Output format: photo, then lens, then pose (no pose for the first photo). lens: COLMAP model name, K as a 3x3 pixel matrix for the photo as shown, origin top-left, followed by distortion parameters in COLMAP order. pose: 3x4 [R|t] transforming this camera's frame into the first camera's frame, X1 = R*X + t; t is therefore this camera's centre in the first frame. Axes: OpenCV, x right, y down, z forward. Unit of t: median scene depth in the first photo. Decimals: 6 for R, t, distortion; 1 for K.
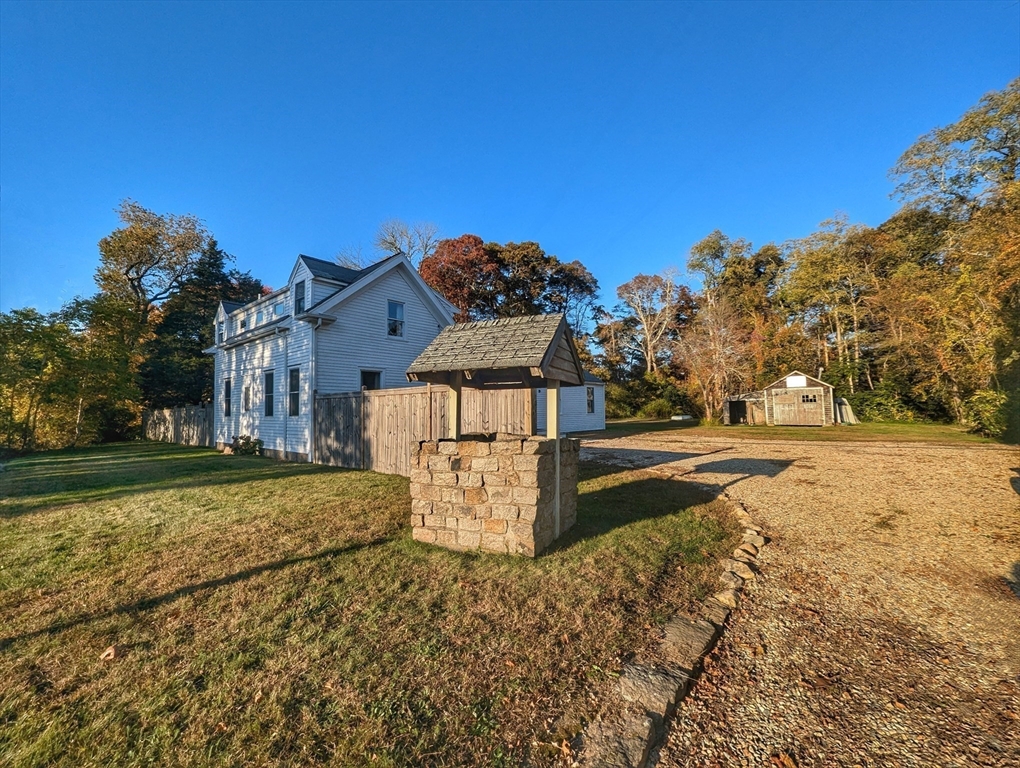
lens RADIAL K [[437.2, 0, 505.3], [0, 437.2, 385.3], [0, 0, 1]] dist [0.002119, -0.000149]
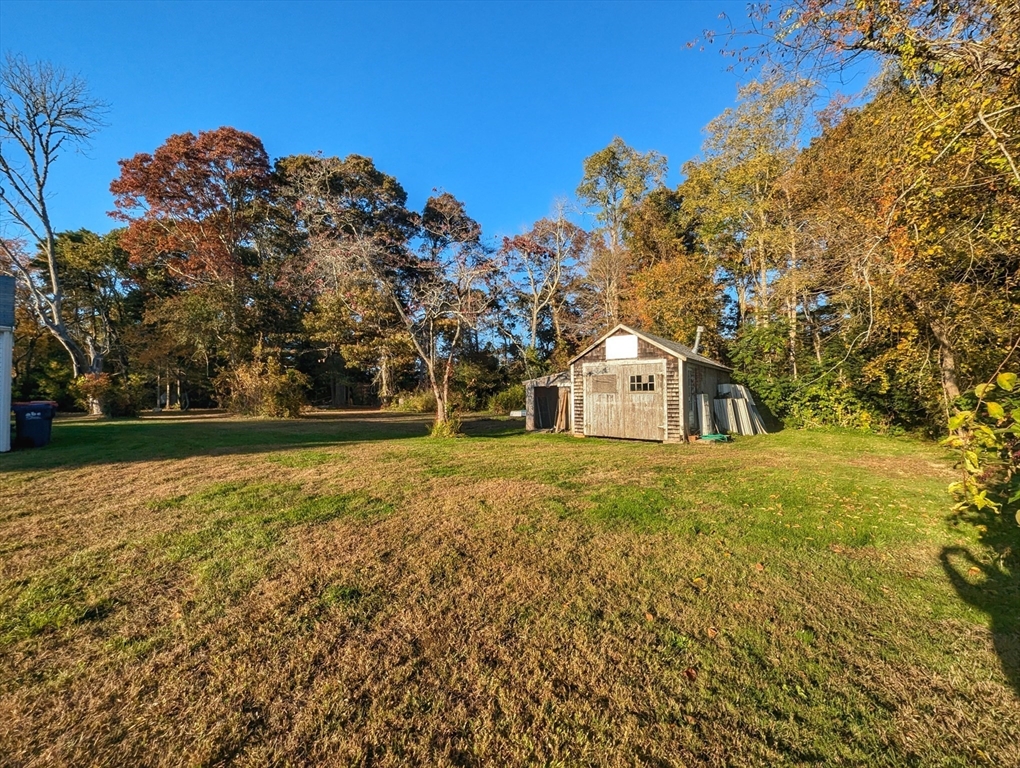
lens RADIAL K [[437.2, 0, 514.9], [0, 437.2, 387.1], [0, 0, 1]] dist [0.002119, -0.000149]
pose [[0.999780, 0.018077, 0.010651, 0.546415], [-0.018431, 0.999247, 0.034143, 0.021101], [-0.010026, -0.034332, 0.999360, 0.525564]]
